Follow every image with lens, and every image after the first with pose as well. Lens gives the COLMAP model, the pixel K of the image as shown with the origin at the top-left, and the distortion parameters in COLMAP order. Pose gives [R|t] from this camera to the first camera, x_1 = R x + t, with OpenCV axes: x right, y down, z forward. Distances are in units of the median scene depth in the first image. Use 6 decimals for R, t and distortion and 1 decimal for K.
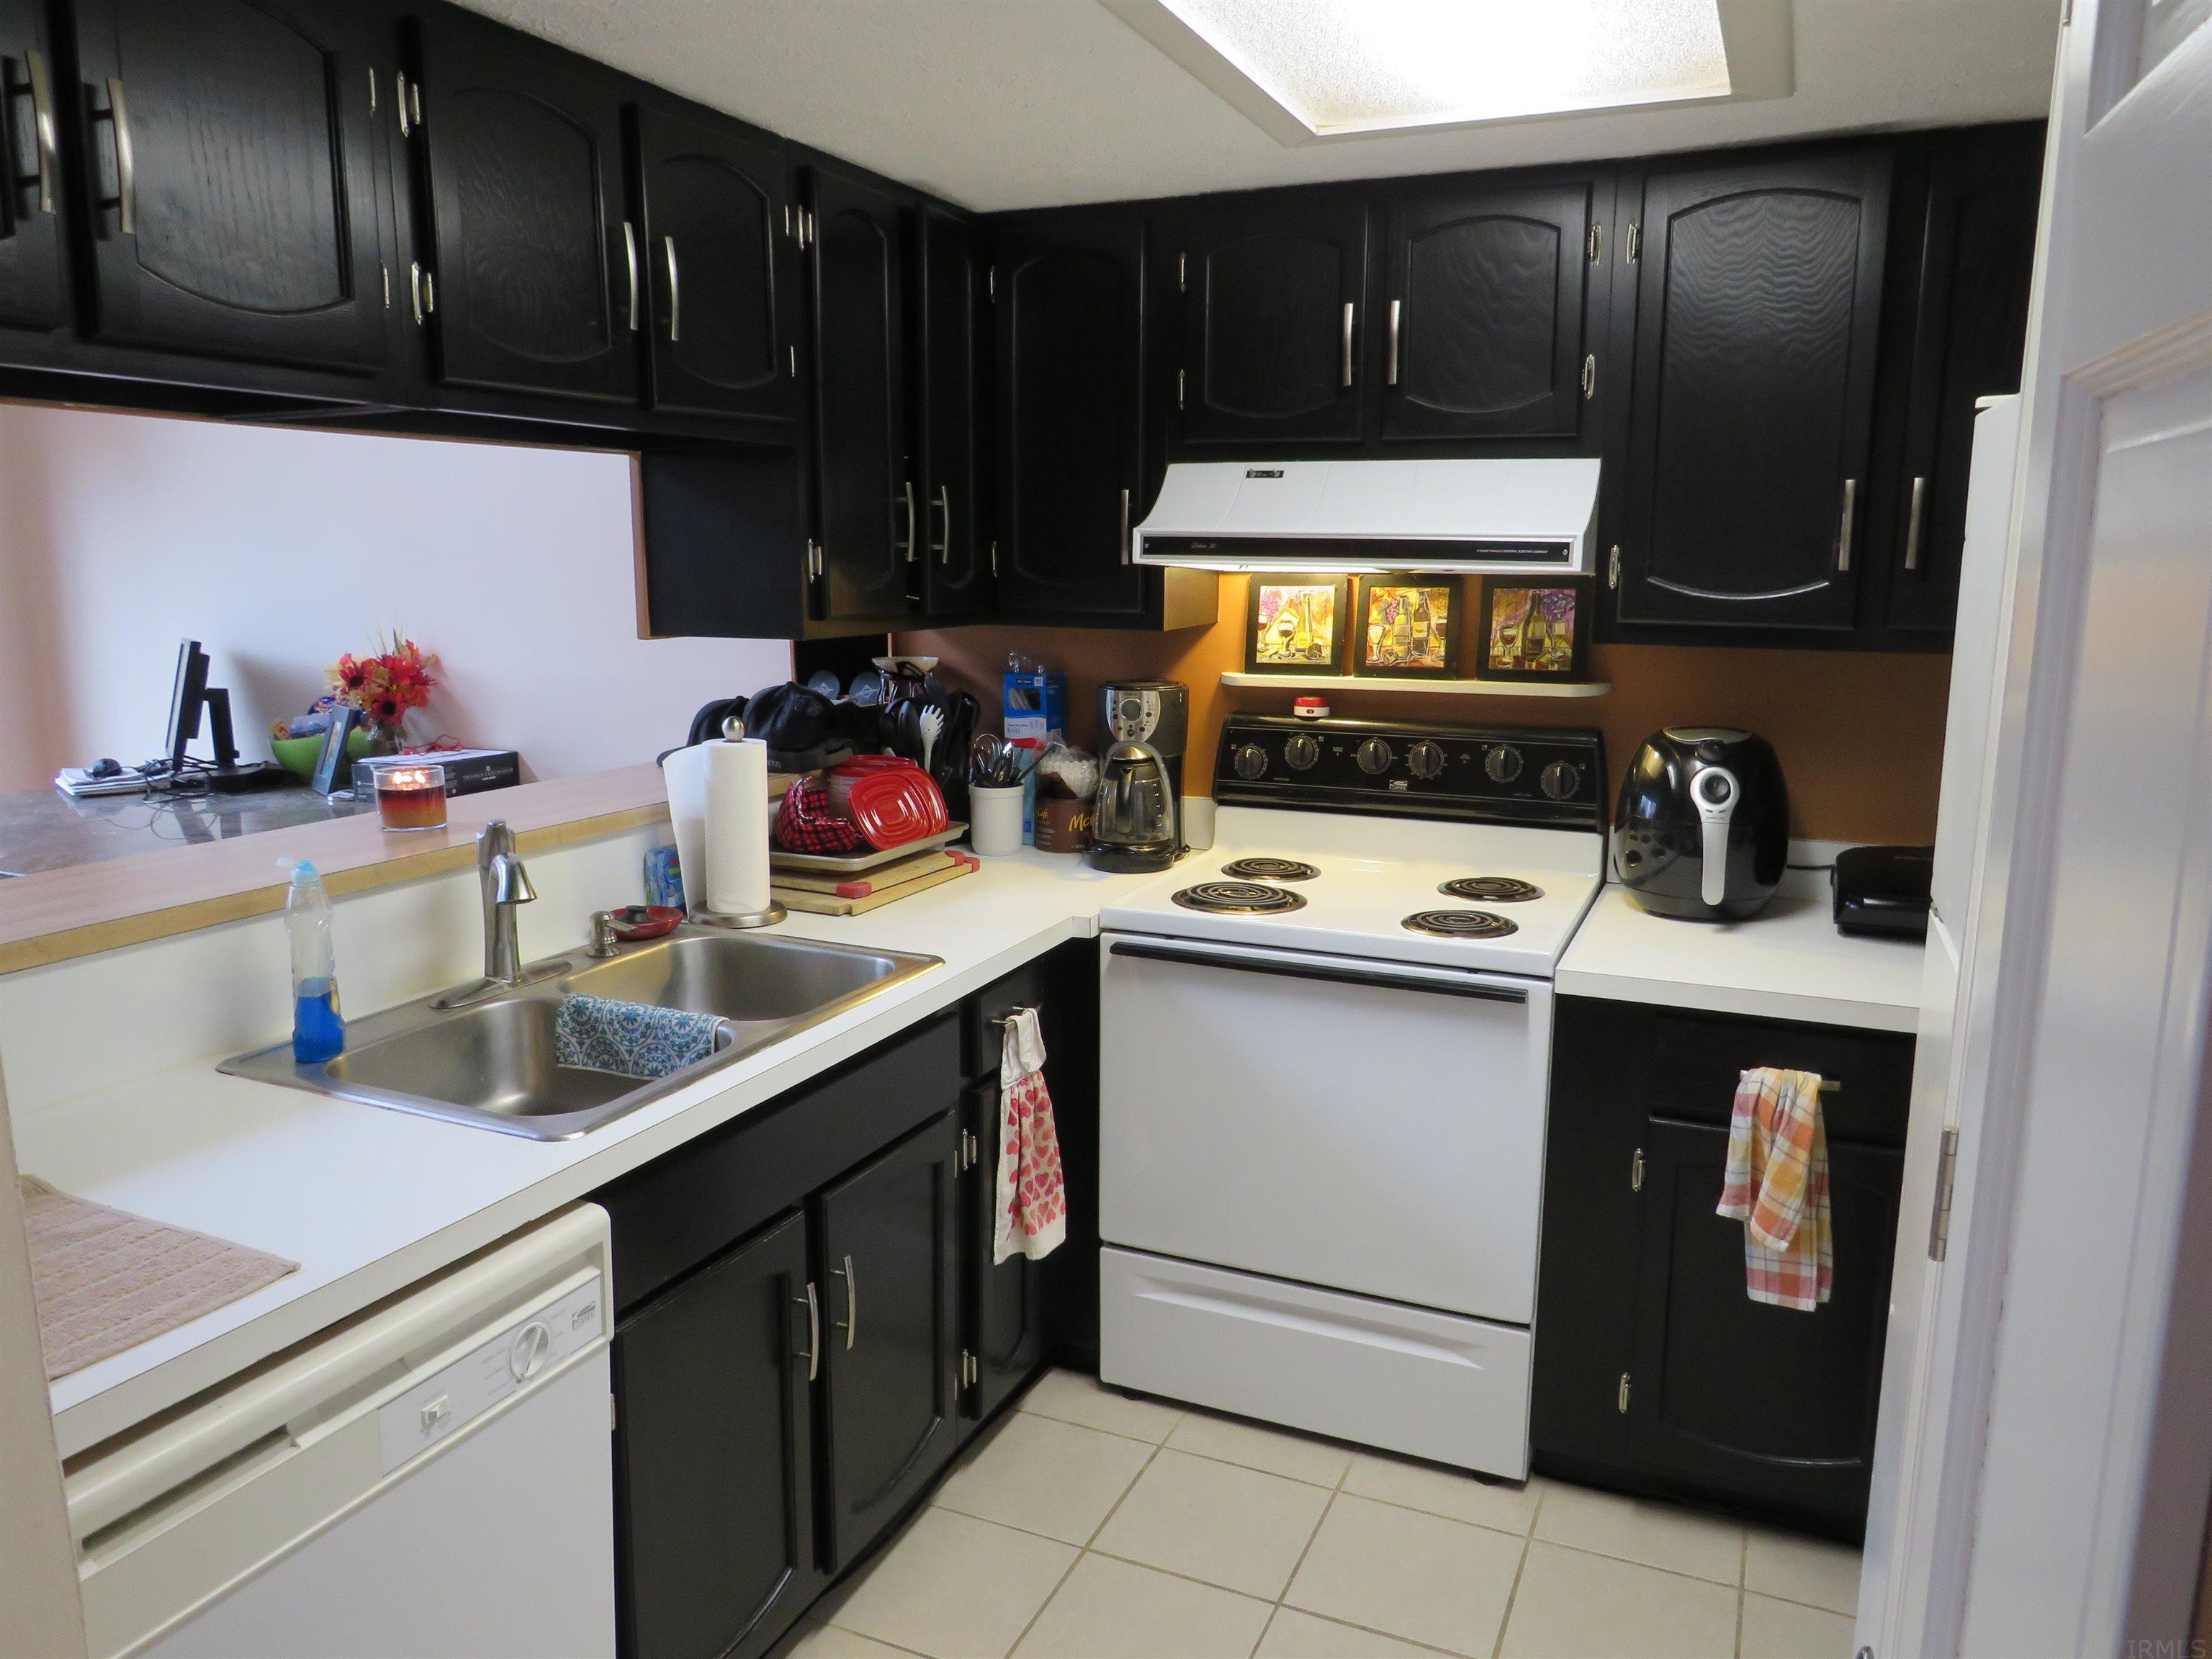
lens RADIAL K [[1573.1, 0, 1106.0], [0, 1573.1, 829.5], [0, 0, 1]] dist [-0.021838, 0.006523]
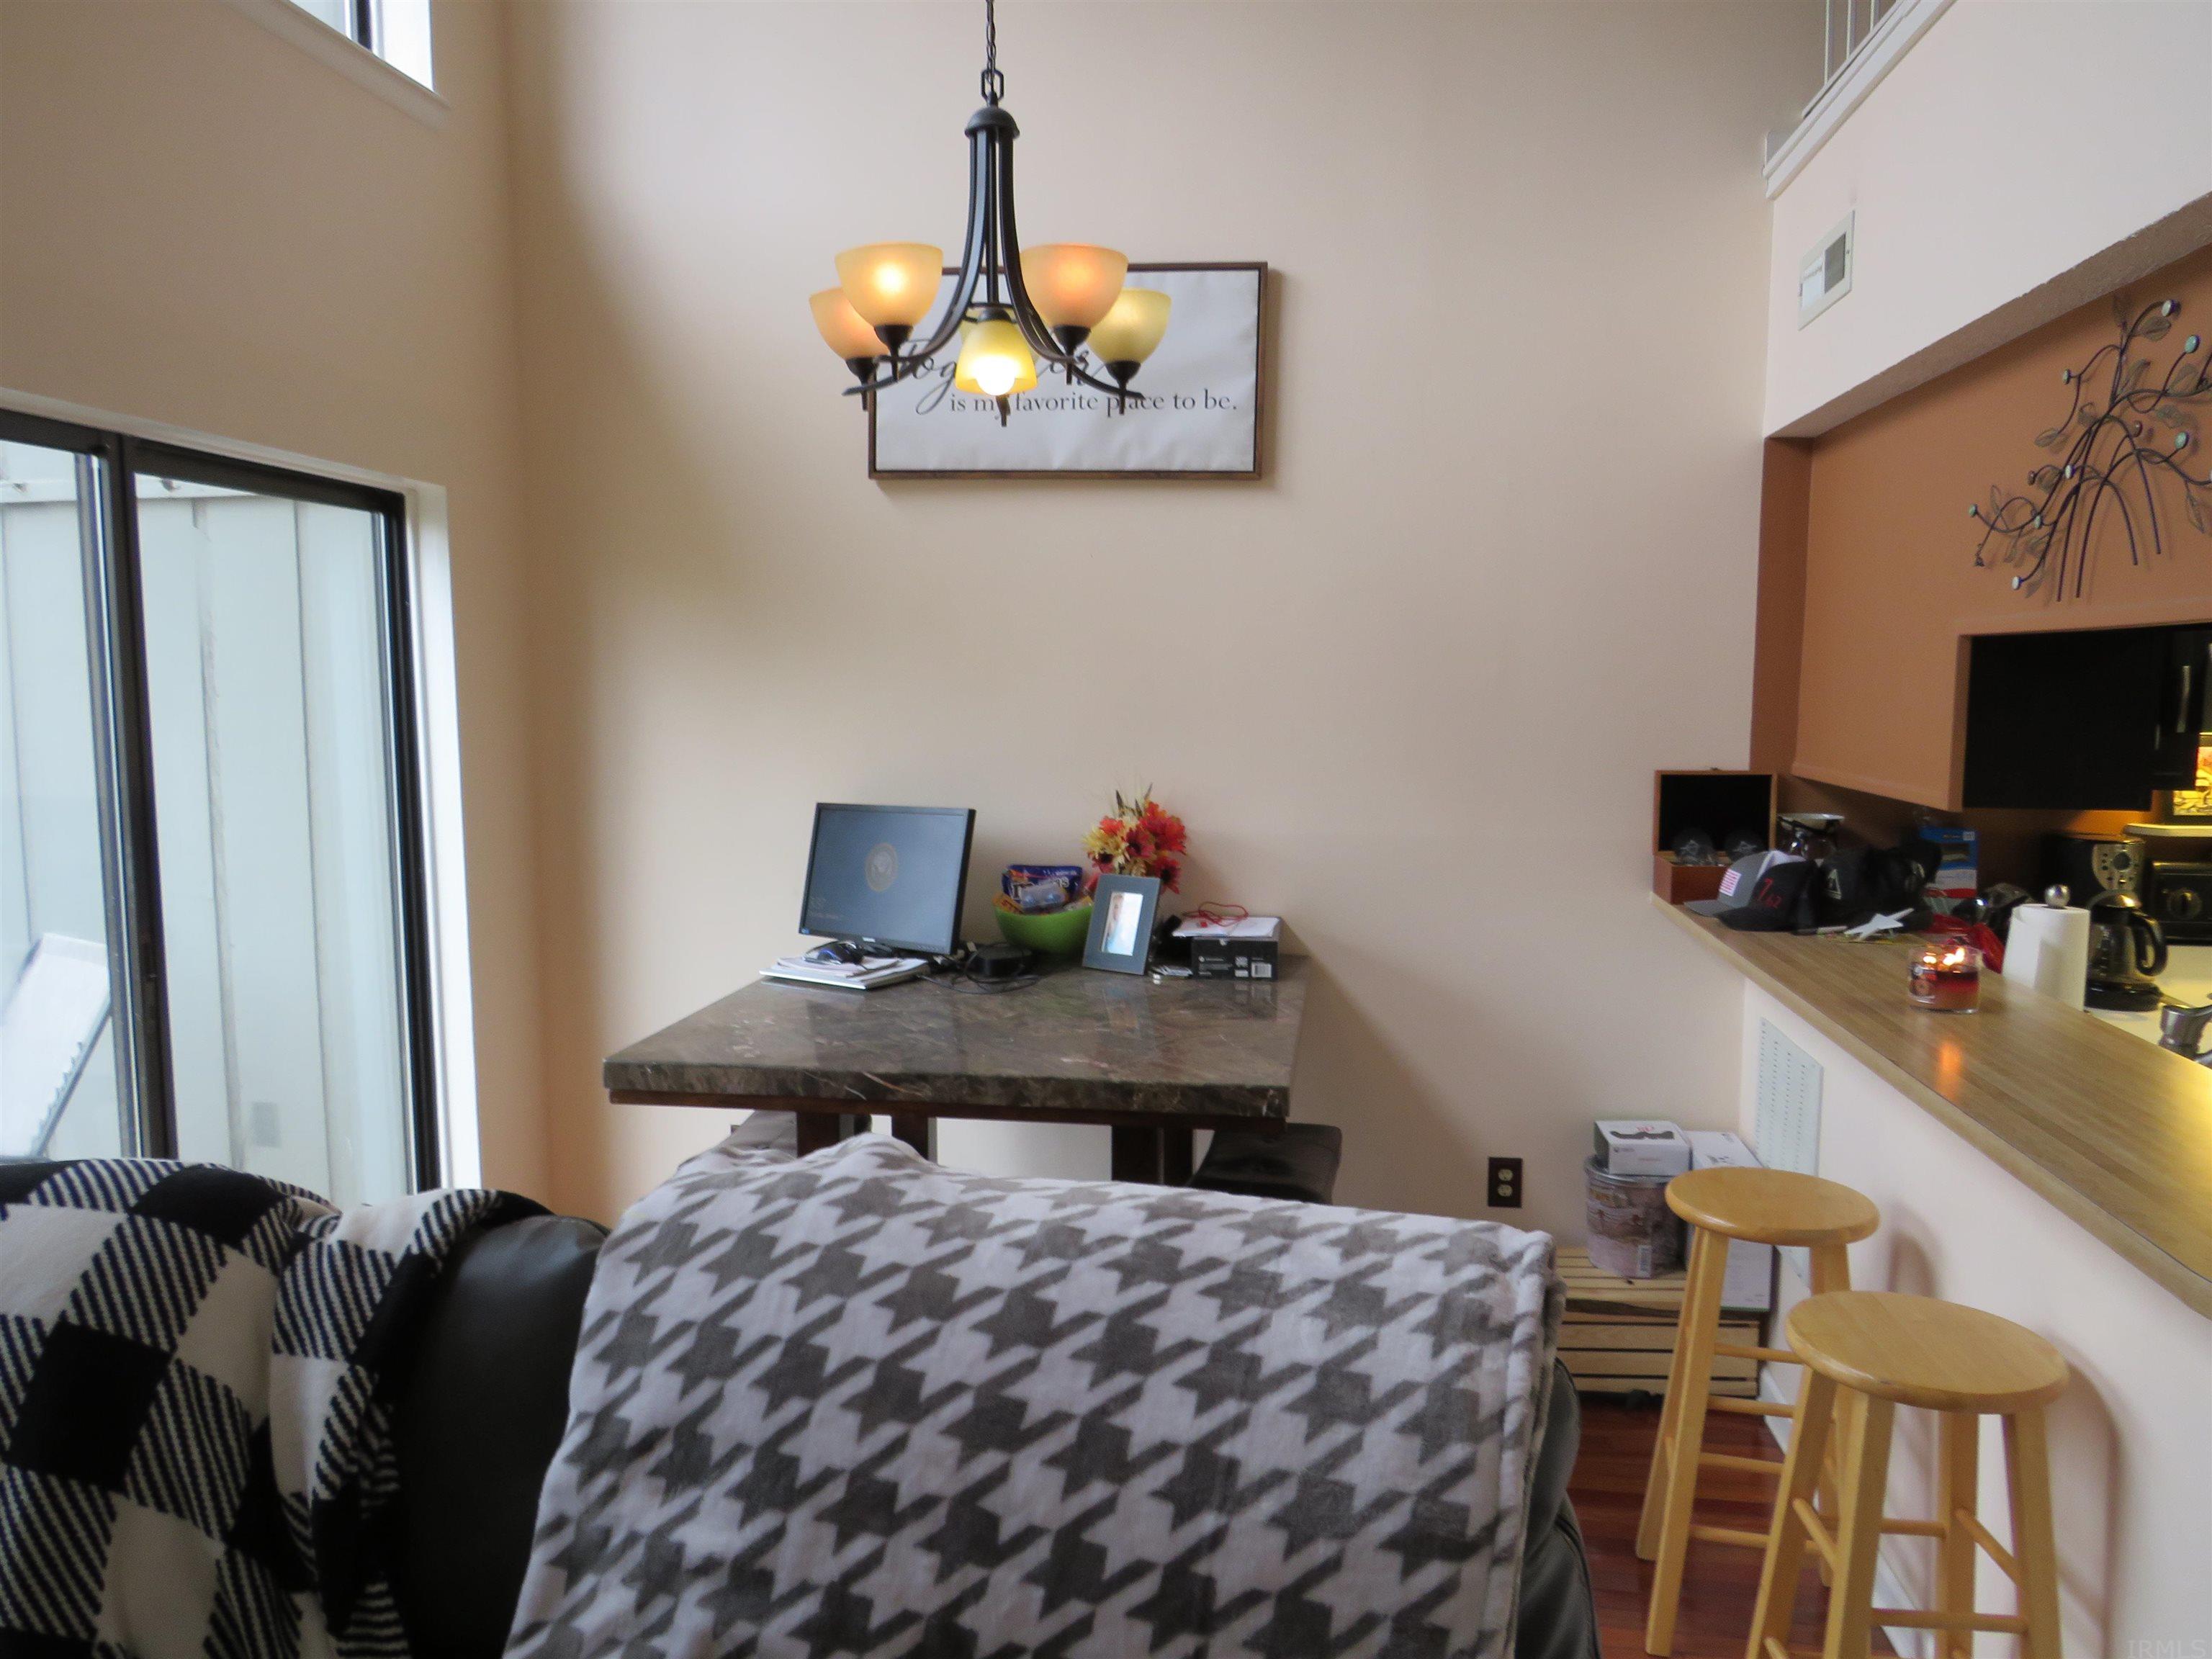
lens RADIAL K [[1573.1, 0, 1106.0], [0, 1573.1, 829.5], [0, 0, 1]] dist [-0.021838, 0.006523]
pose [[0.962771, -0.028530, 0.268807, -0.944846], [0.050077, 0.996027, -0.073643, -0.053261], [-0.265638, 0.084362, 0.960375, 0.143053]]
